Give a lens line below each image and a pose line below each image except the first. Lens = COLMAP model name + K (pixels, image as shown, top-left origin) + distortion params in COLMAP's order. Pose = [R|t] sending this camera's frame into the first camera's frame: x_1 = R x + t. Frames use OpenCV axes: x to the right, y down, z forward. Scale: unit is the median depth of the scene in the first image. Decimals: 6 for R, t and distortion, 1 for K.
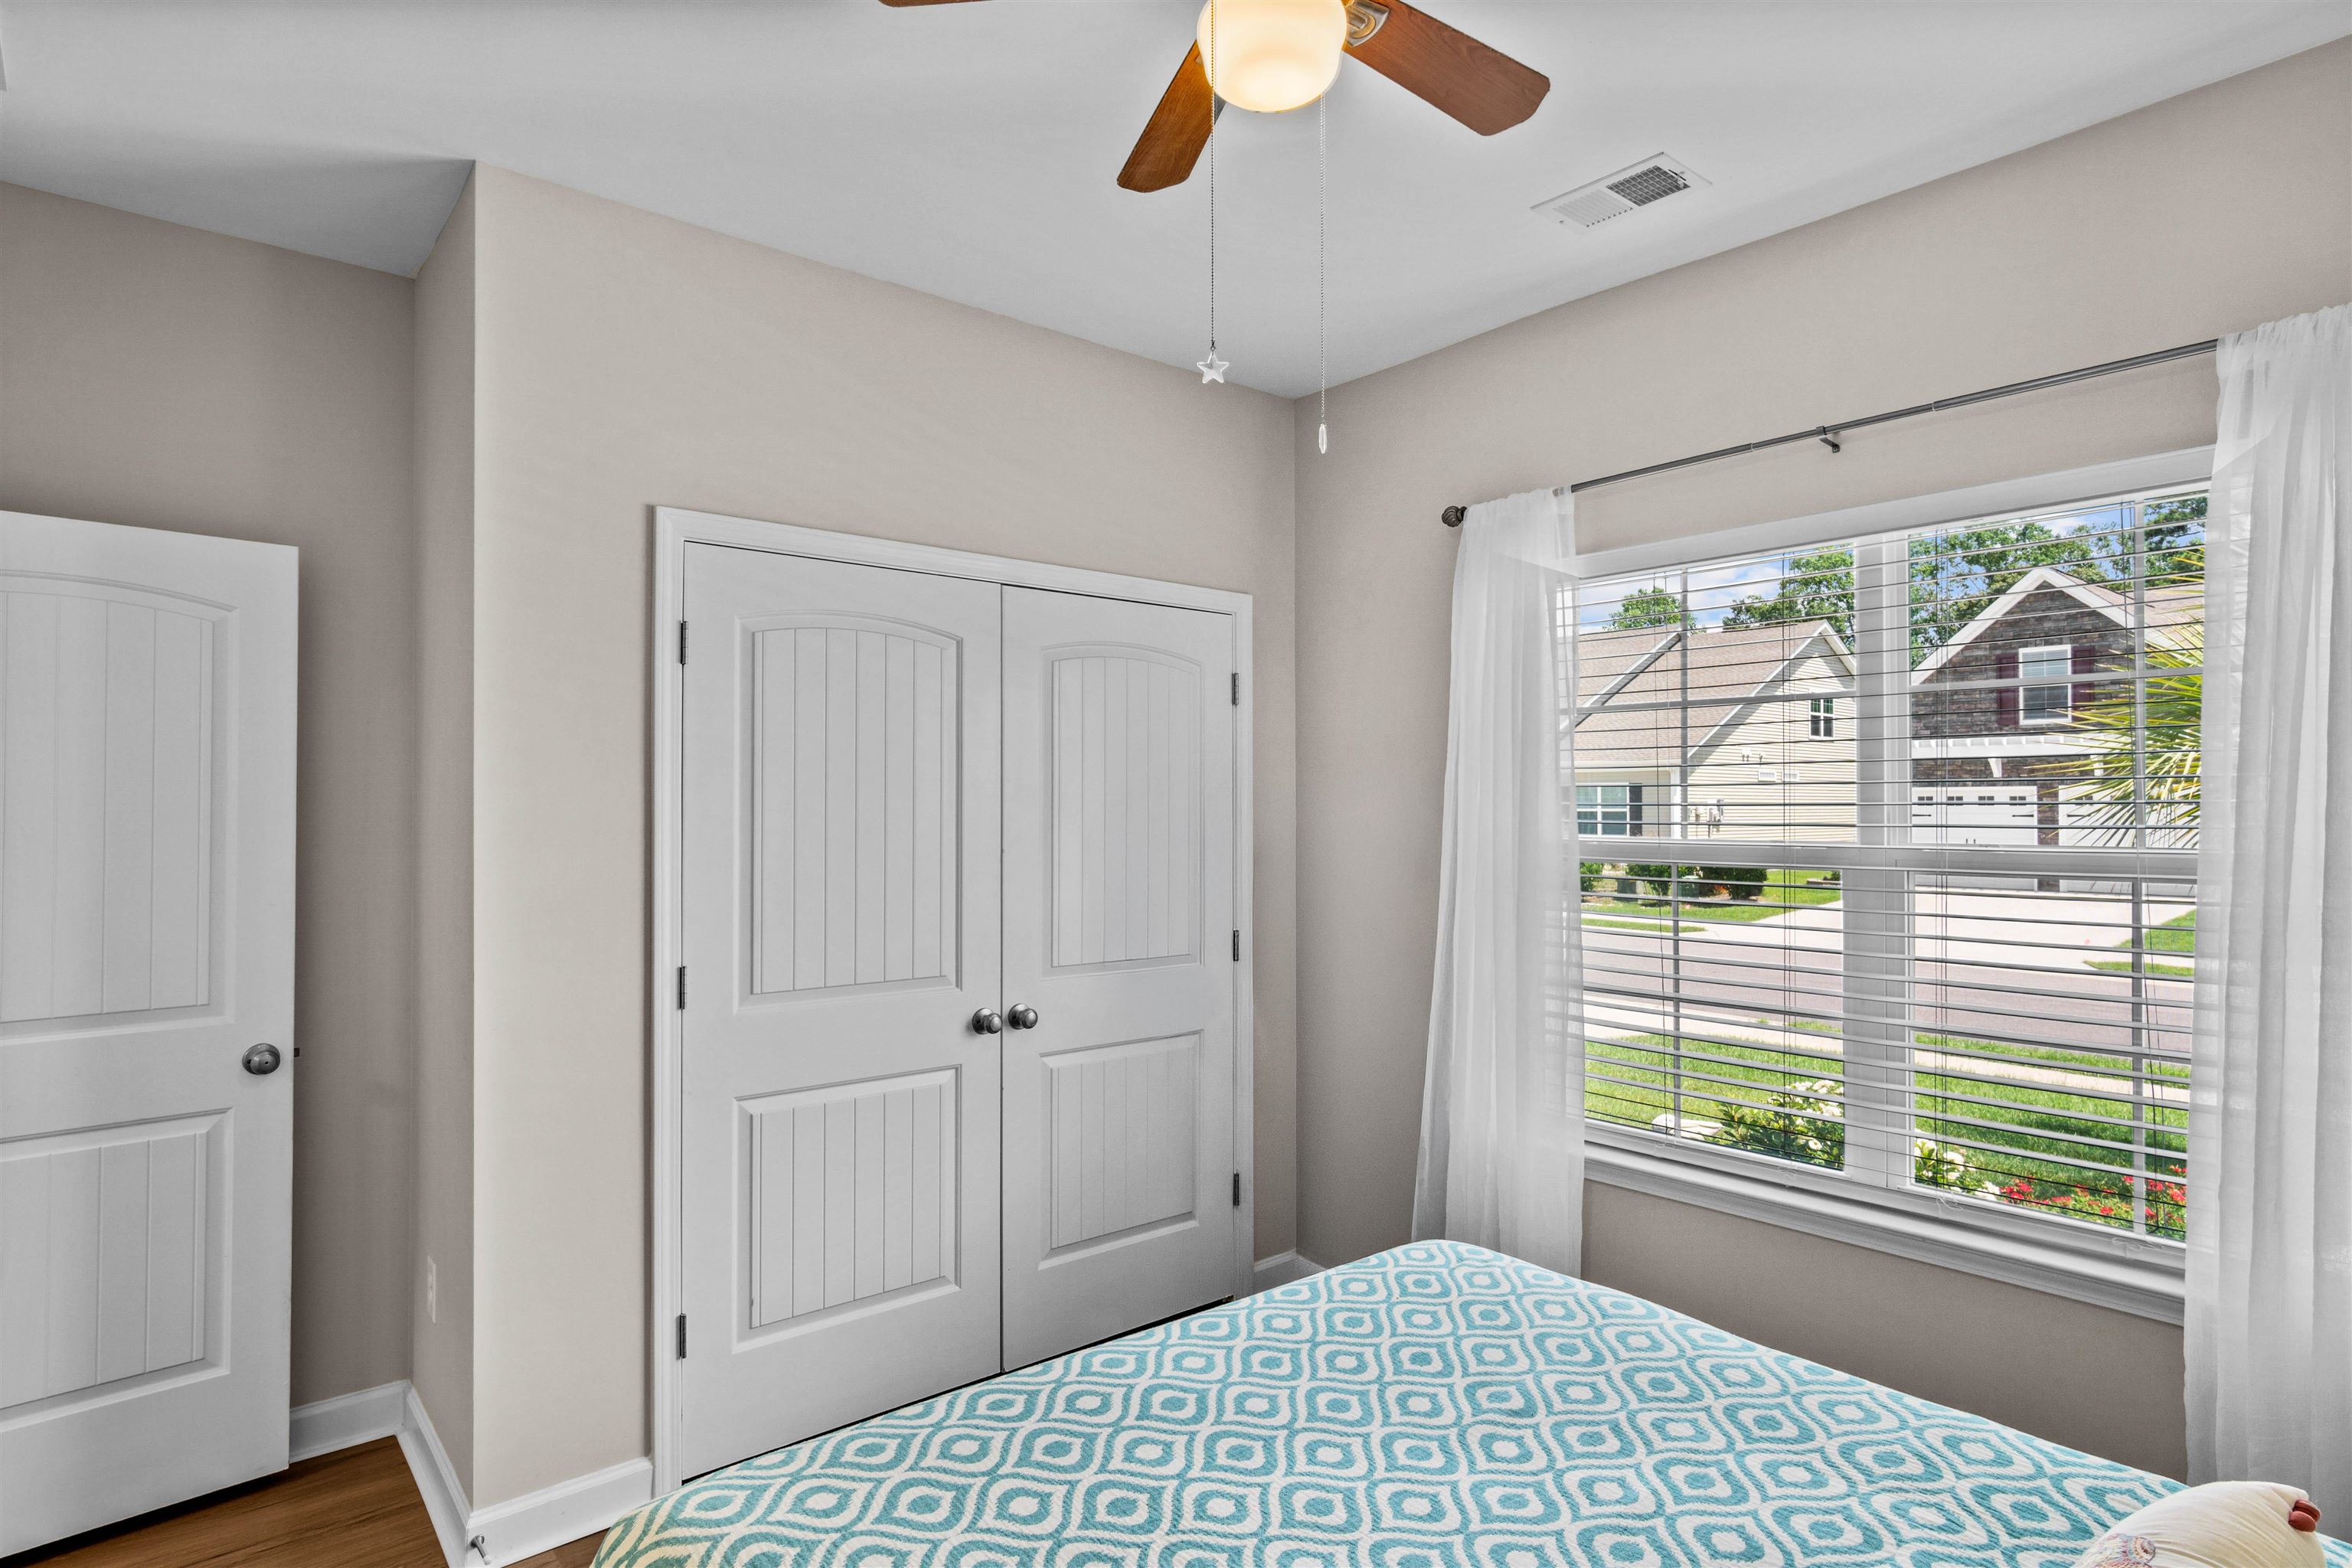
lens RADIAL K [[1281.2, 0, 1176.0], [0, 1281.2, 784.0], [0, 0, 1]] dist [-0.008857, 0.006852]
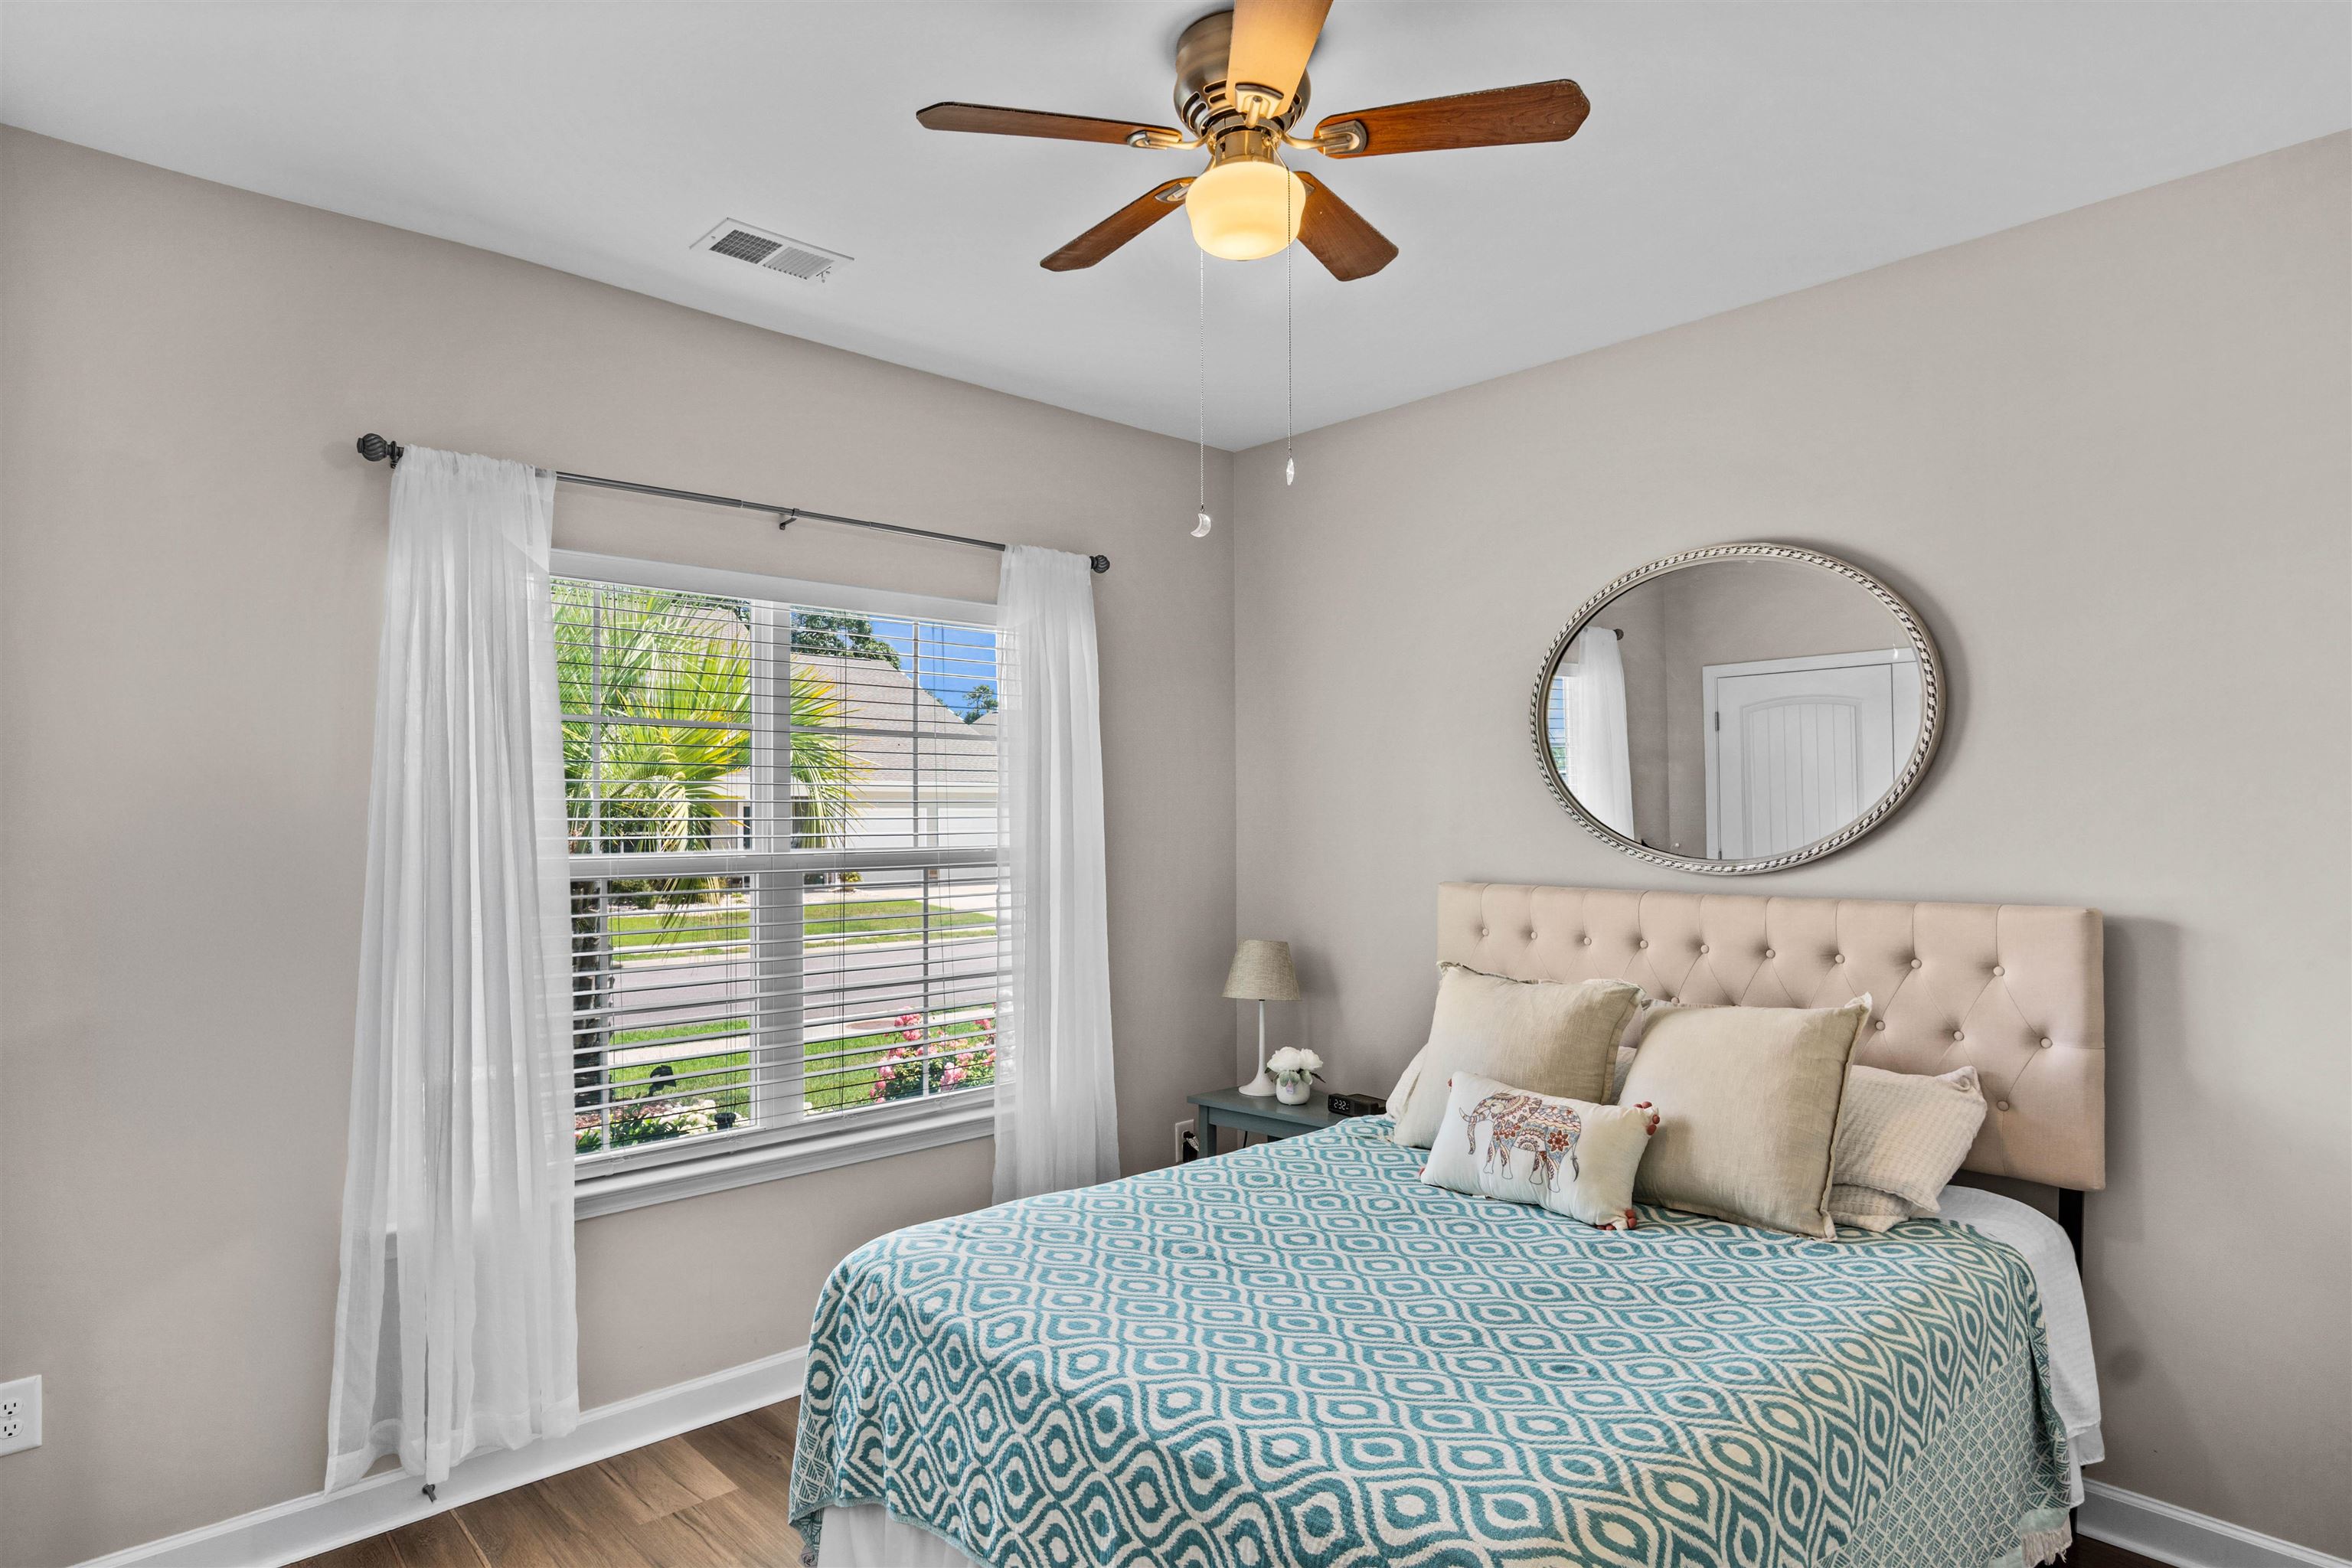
lens RADIAL K [[1281.2, 0, 1176.0], [0, 1281.2, 784.0], [0, 0, 1]] dist [-0.008857, 0.006852]
pose [[-0.058009, 0.020670, 0.998102, -0.758407], [-0.015272, 0.999650, -0.021590, 0.002814], [-0.998199, -0.016495, -0.057673, 0.733929]]
